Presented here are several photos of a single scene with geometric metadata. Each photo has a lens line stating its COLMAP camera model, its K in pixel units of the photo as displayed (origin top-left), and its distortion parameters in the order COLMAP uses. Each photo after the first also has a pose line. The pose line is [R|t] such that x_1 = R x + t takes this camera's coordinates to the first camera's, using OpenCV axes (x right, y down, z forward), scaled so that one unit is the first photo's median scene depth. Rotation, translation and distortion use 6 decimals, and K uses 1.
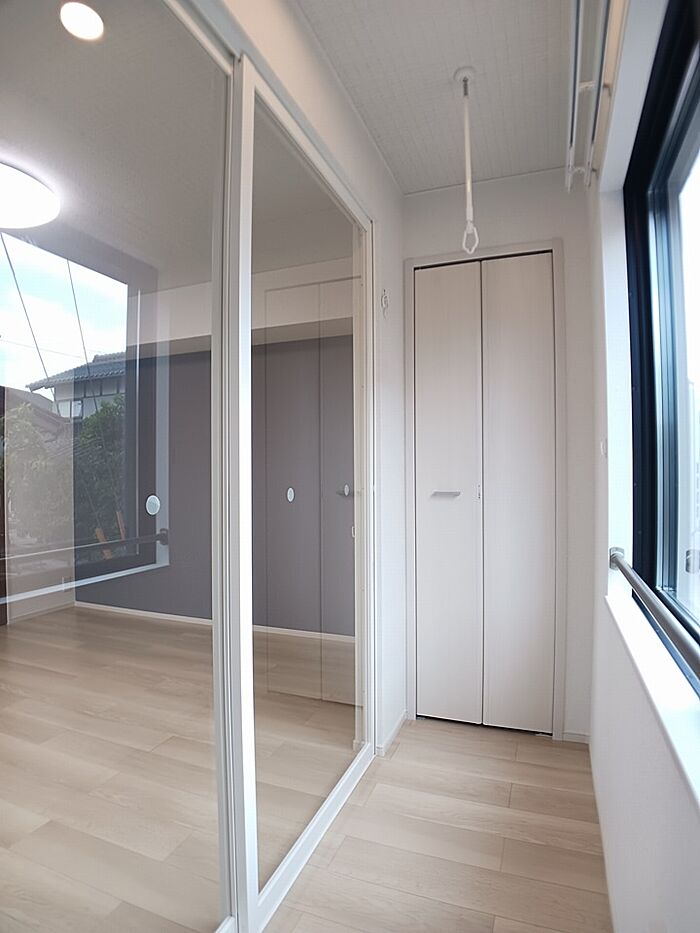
lens RADIAL K [[519.9, 0, 350.0], [0, 519.9, 466.5], [0, 0, 1]] dist [-0.079307, 0.002239]
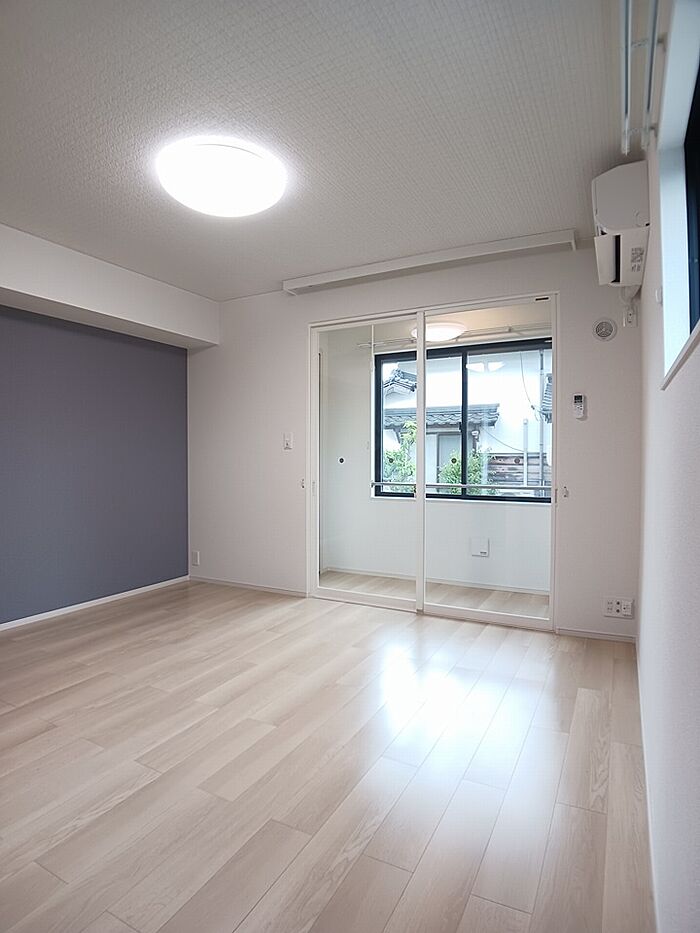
lens RADIAL K [[519.9, 0, 350.0], [0, 519.9, 466.5], [0, 0, 1]] dist [-0.079307, 0.002239]
pose [[0.116001, -0.006046, 0.993231, -2.574466], [-0.010623, 0.999917, 0.007327, 0.068015], [-0.993192, -0.011401, 0.115927, 0.848025]]
